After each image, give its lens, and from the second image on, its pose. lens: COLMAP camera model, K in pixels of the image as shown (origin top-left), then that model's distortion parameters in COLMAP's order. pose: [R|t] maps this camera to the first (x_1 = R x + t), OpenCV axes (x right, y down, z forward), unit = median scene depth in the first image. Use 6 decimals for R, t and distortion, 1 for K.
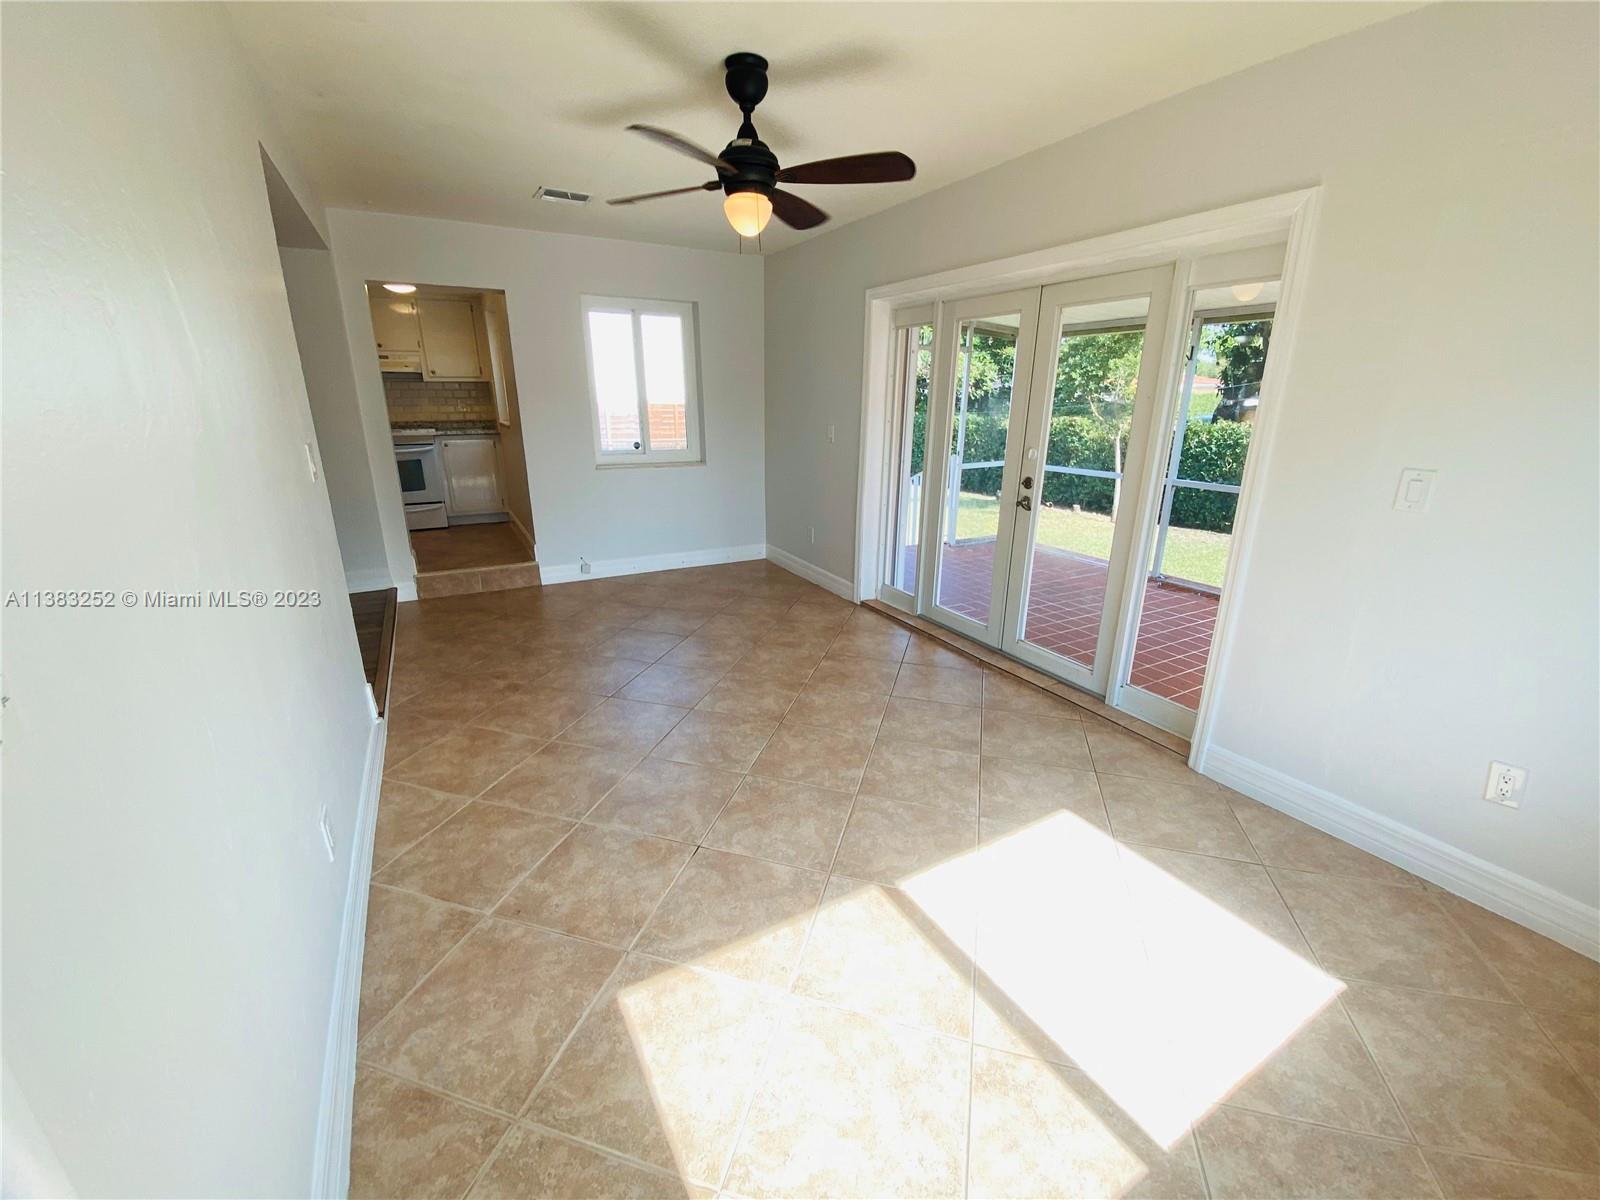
lens RADIAL K [[650.7, 0, 800.0], [0, 650.7, 600.0], [0, 0, 1]] dist [0.000625, -0.000056]
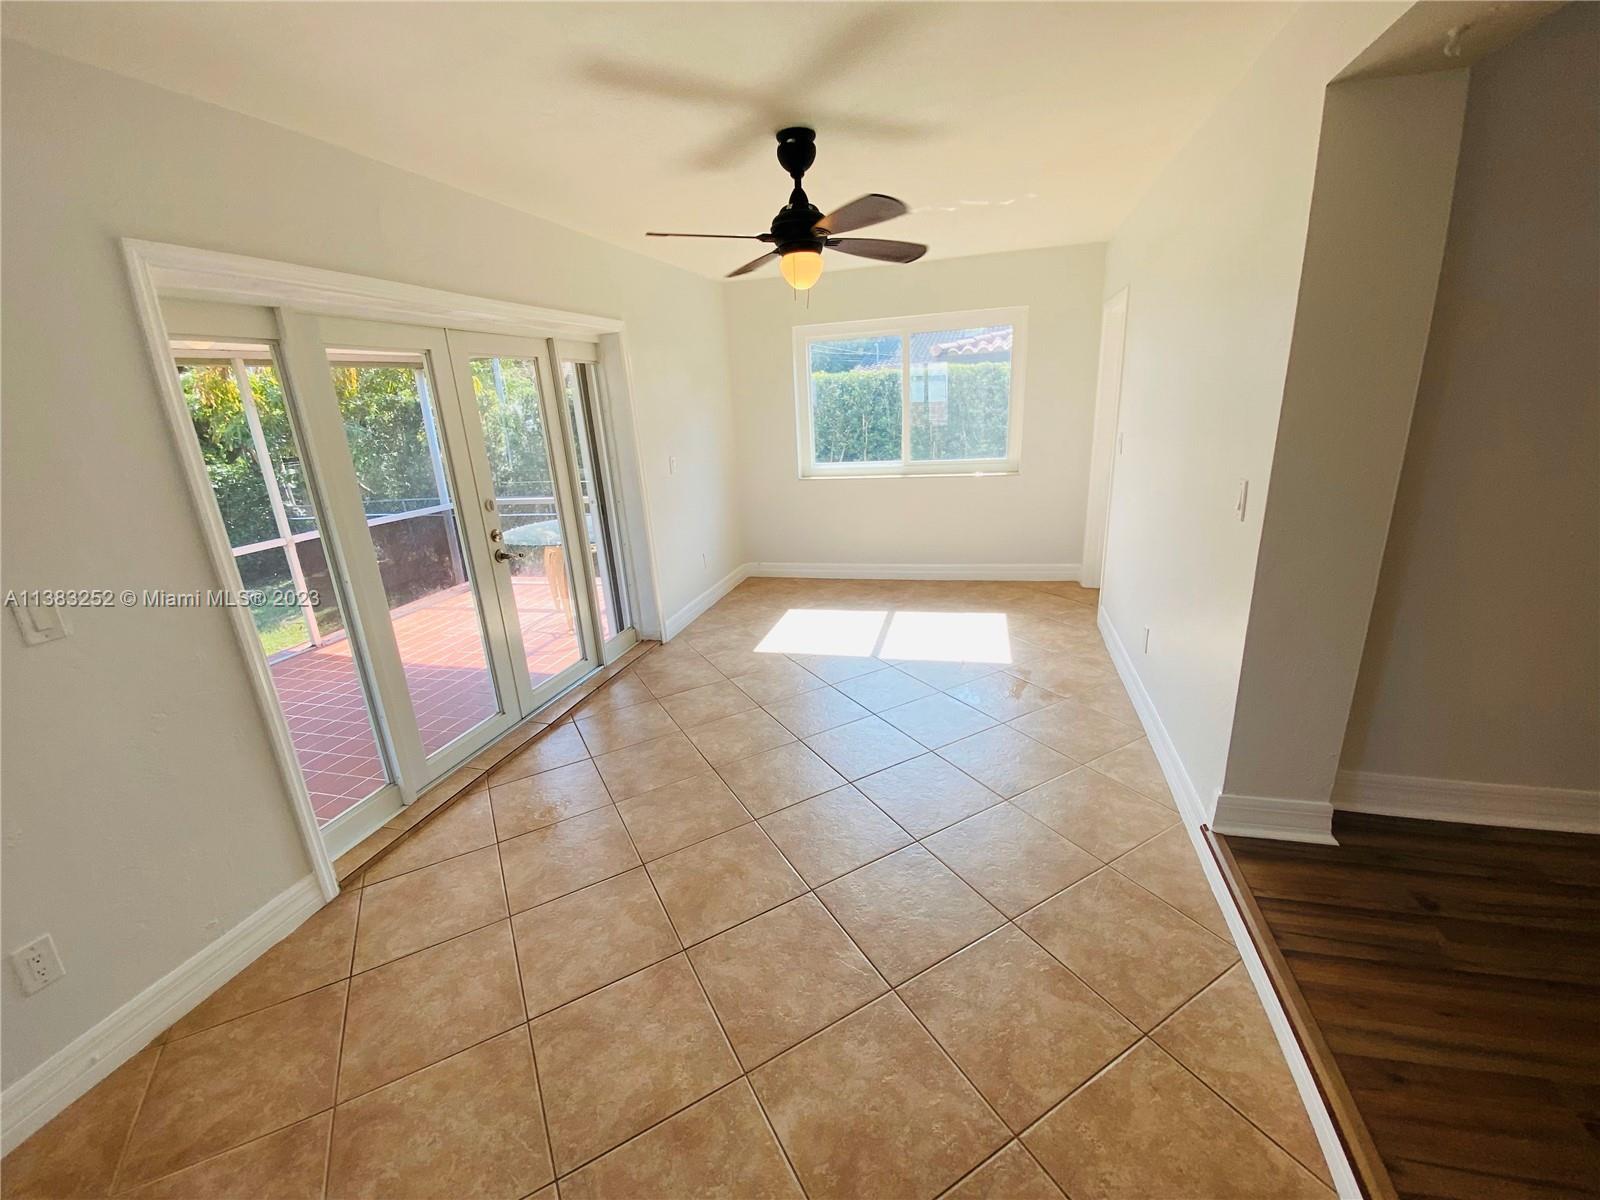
lens RADIAL K [[650.7, 0, 800.0], [0, 650.7, 600.0], [0, 0, 1]] dist [0.000625, -0.000056]
pose [[-0.715846, -0.179843, 0.674701, -0.744268], [0.249379, 0.836689, 0.487608, -0.548872], [-0.652207, 0.517309, -0.554091, 1.551144]]
